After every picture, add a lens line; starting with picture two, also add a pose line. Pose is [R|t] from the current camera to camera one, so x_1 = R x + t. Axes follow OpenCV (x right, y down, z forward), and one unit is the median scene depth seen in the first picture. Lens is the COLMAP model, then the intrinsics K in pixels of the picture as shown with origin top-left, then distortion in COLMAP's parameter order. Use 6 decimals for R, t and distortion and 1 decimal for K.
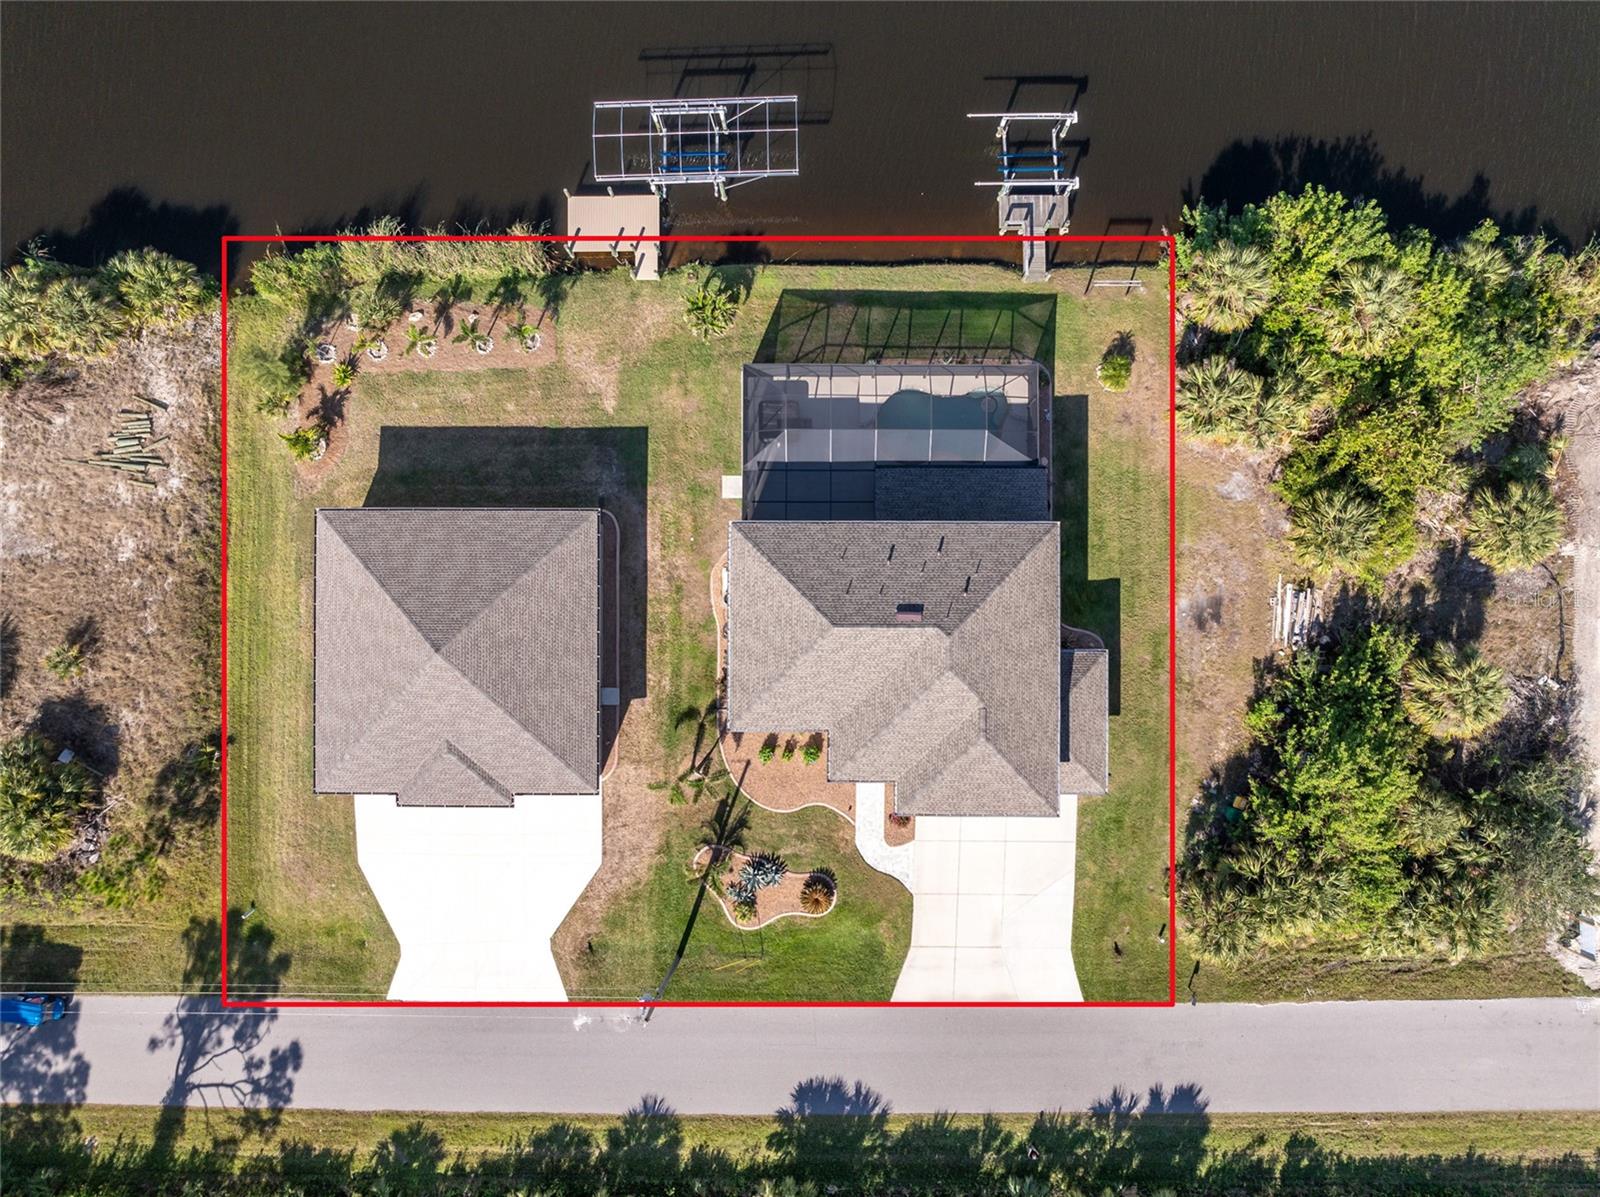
lens RADIAL K [[1165.4, 0, 810.3], [0, 1165.4, 500.1], [0, 0, 1]] dist [-0.031556, -0.002257]
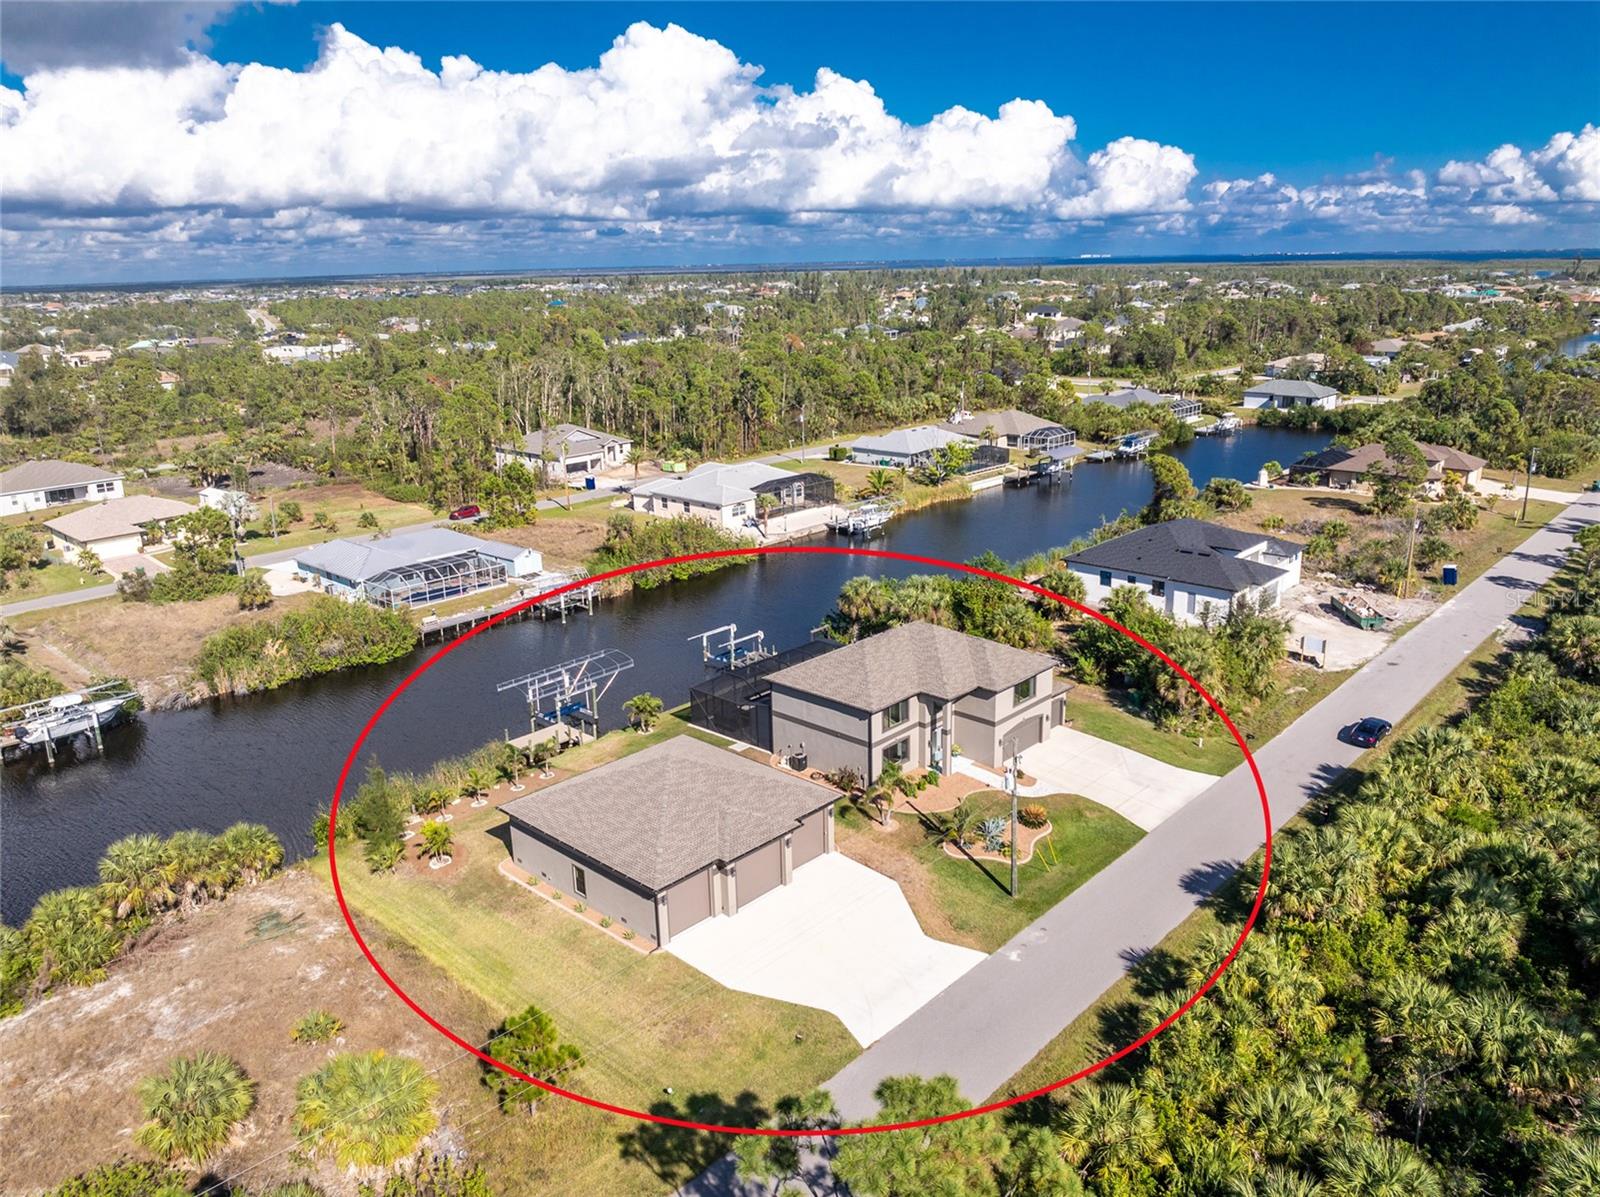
lens RADIAL K [[1171.7, 0, 803.4], [0, 1171.7, 582.0], [0, 0, 1]] dist [-0.025714, 0.002486]
pose [[0.683436, -0.199567, 0.702202, -0.930209], [0.730007, 0.189687, -0.656589, 0.896670], [-0.002165, 0.961349, 0.275324, 0.441611]]
